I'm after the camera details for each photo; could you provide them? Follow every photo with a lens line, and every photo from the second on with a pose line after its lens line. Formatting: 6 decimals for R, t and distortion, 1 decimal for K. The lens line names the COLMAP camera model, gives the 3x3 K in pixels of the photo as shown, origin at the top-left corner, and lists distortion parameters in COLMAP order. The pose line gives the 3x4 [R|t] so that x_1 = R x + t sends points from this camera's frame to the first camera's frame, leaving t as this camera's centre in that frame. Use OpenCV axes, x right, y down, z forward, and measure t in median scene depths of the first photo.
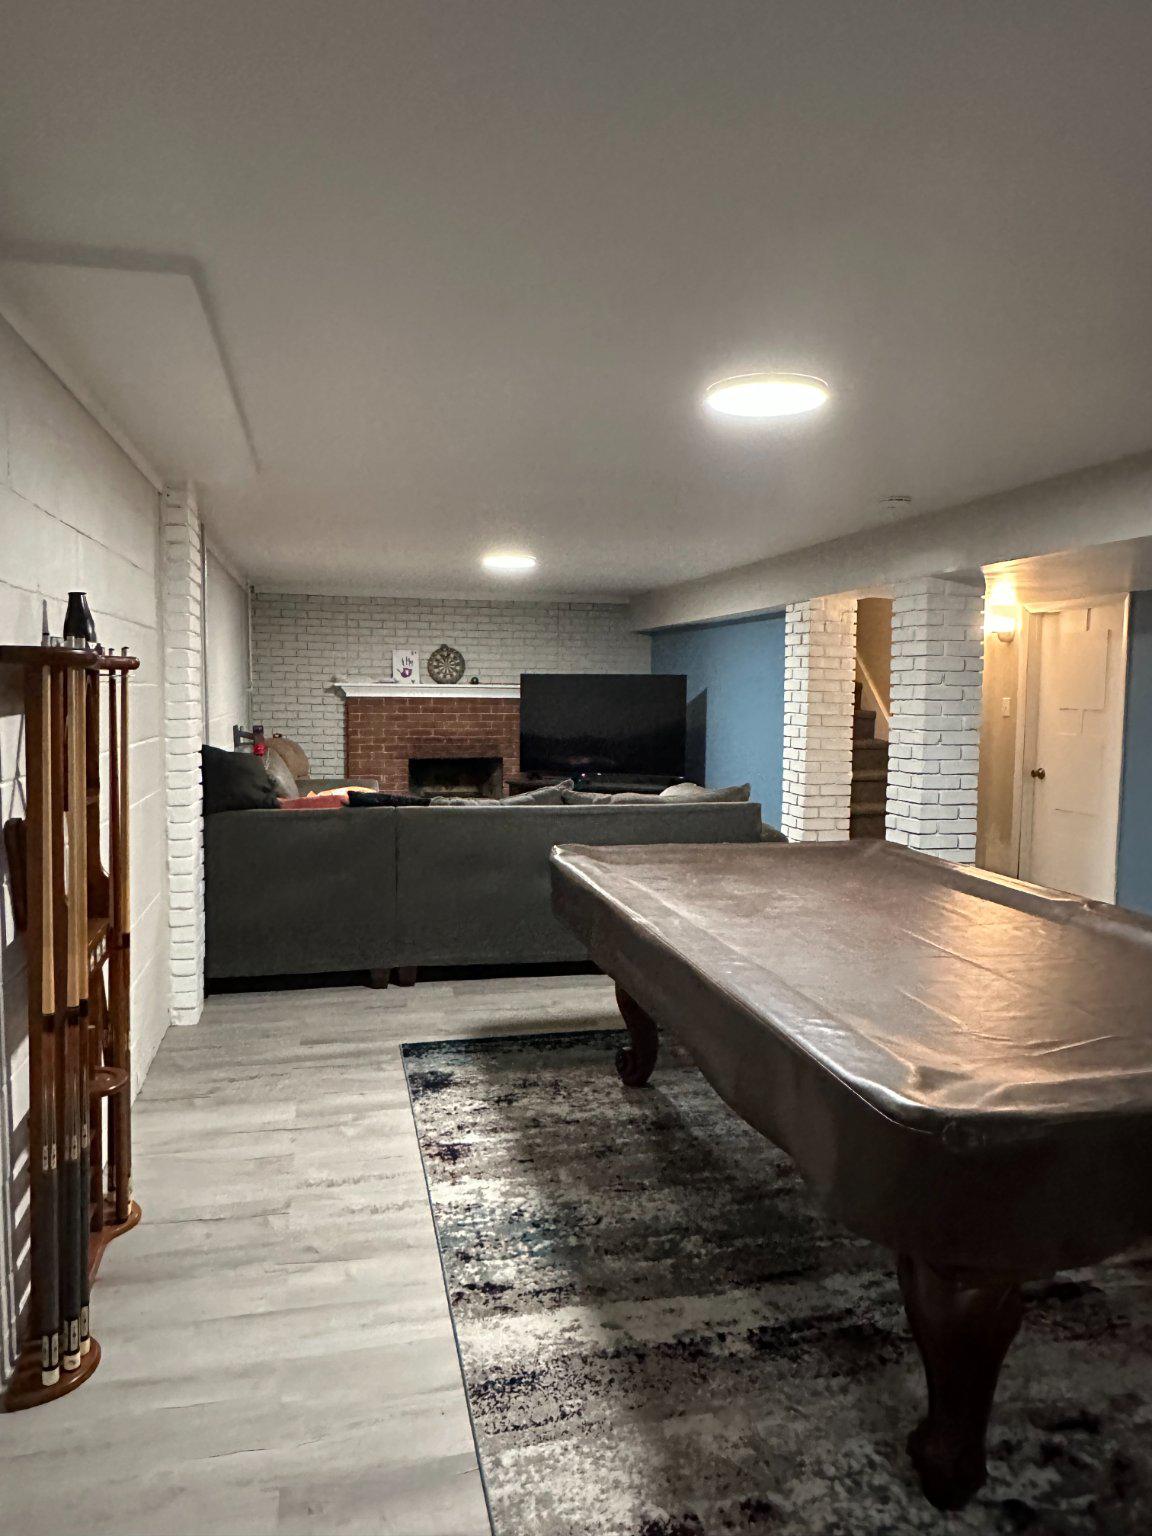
lens RADIAL K [[1032.3, 0, 575.8], [0, 1032.3, 765.9], [0, 0, 1]] dist [0.001738, 0.000113]
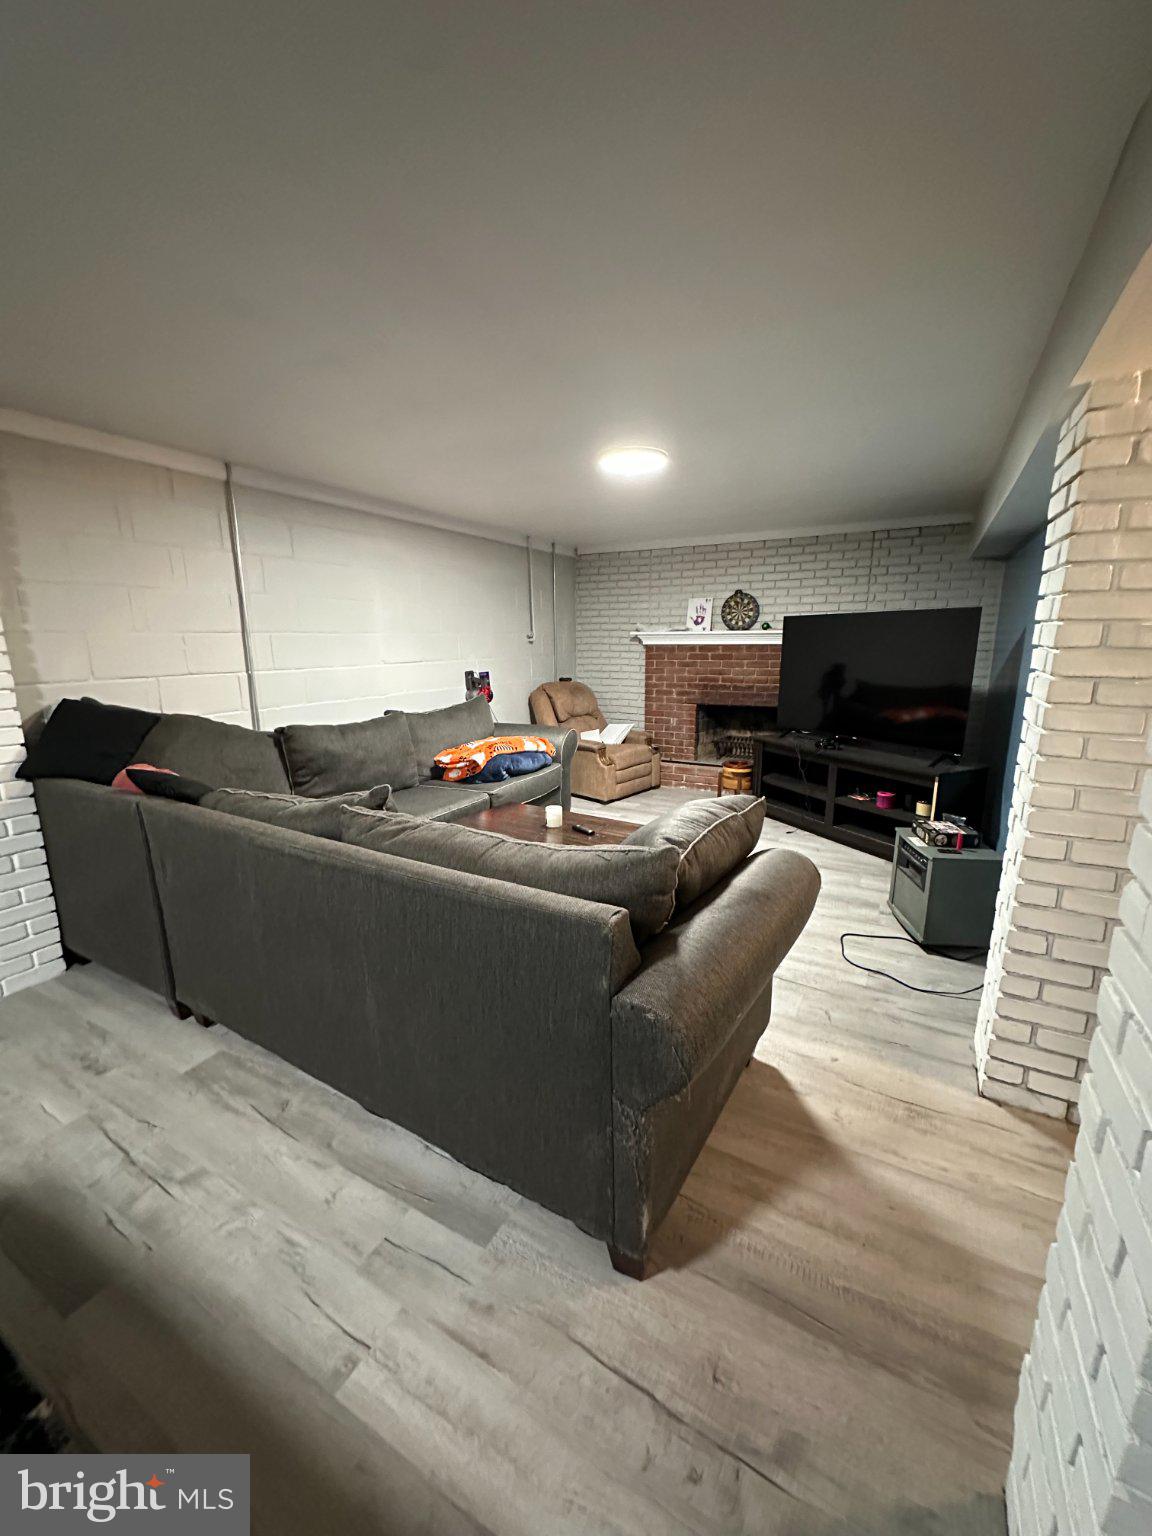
lens RADIAL K [[614.8, 0, 573.1], [0, 614.8, 763.1], [0, 0, 1]] dist [-0.000316, -0.000064]
pose [[0.739642, 0.115568, -0.663004, 0.167555], [-0.036000, 0.990529, 0.132498, -0.025772], [0.672037, -0.074133, 0.736797, 0.451729]]
